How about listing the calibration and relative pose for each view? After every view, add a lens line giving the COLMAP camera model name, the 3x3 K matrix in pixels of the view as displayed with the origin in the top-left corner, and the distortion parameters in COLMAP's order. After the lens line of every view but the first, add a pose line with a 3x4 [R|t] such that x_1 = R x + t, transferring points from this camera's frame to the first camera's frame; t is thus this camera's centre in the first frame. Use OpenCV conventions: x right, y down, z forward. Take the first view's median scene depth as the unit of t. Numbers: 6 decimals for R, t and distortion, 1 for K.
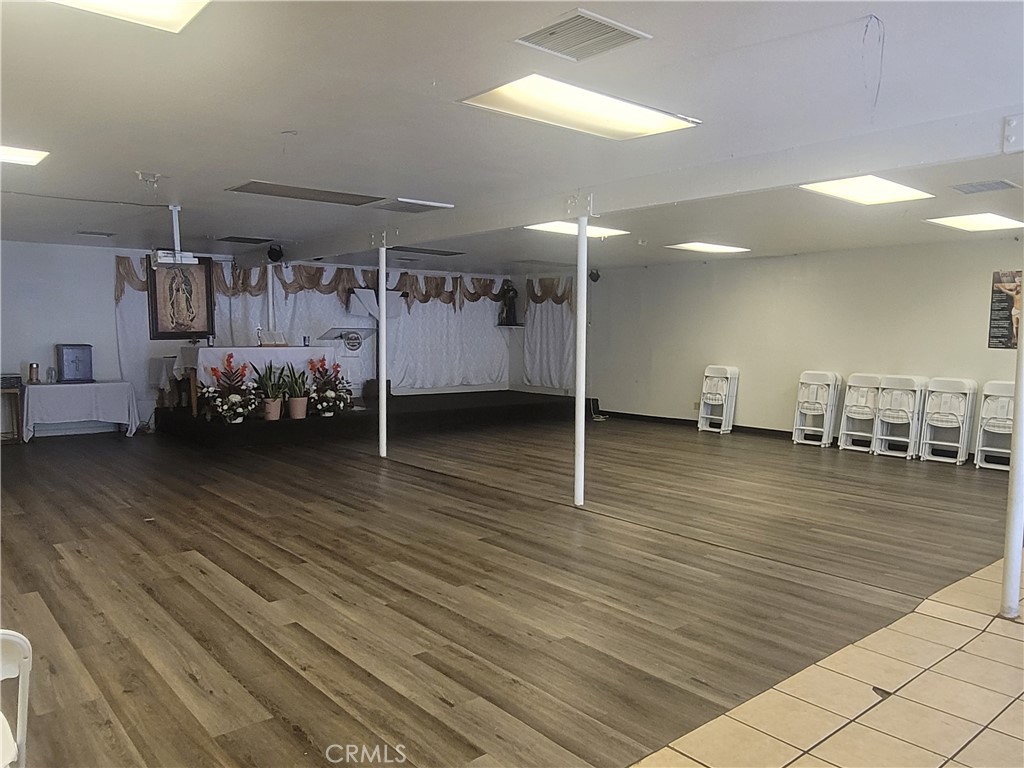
lens RADIAL K [[752.2, 0, 509.5], [0, 752.2, 391.6], [0, 0, 1]] dist [-0.005694, 0.006677]
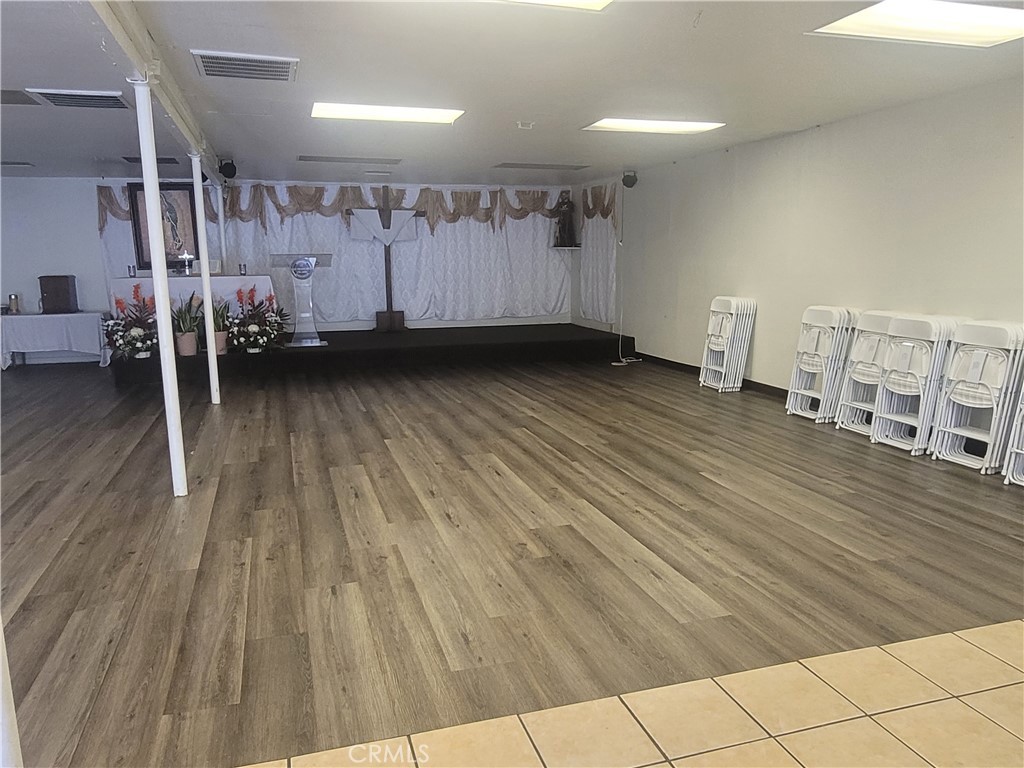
lens RADIAL K [[752.2, 0, 509.5], [0, 752.2, 391.6], [0, 0, 1]] dist [-0.005694, 0.006677]
pose [[0.922628, 0.049595, -0.382490, 0.393994], [-0.011183, 0.994721, 0.102002, -0.016508], [0.385529, -0.089832, 0.918312, 0.274526]]
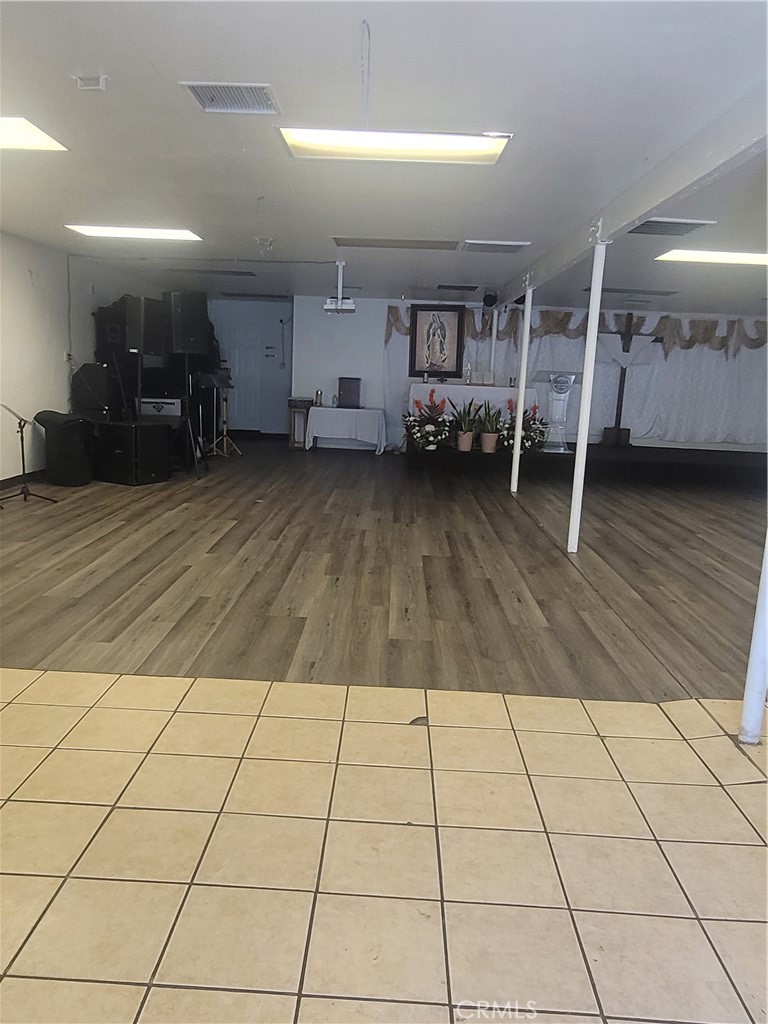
lens RADIAL K [[752.2, 0, 378.1], [0, 752.2, 512.0], [0, 0, 1]] dist [-0.005694, 0.006677]
pose [[0.746480, 0.148461, -0.648634, 0.313462], [-0.090814, 0.988402, 0.121714, 0.002613], [0.659181, -0.031952, 0.751305, 0.065252]]
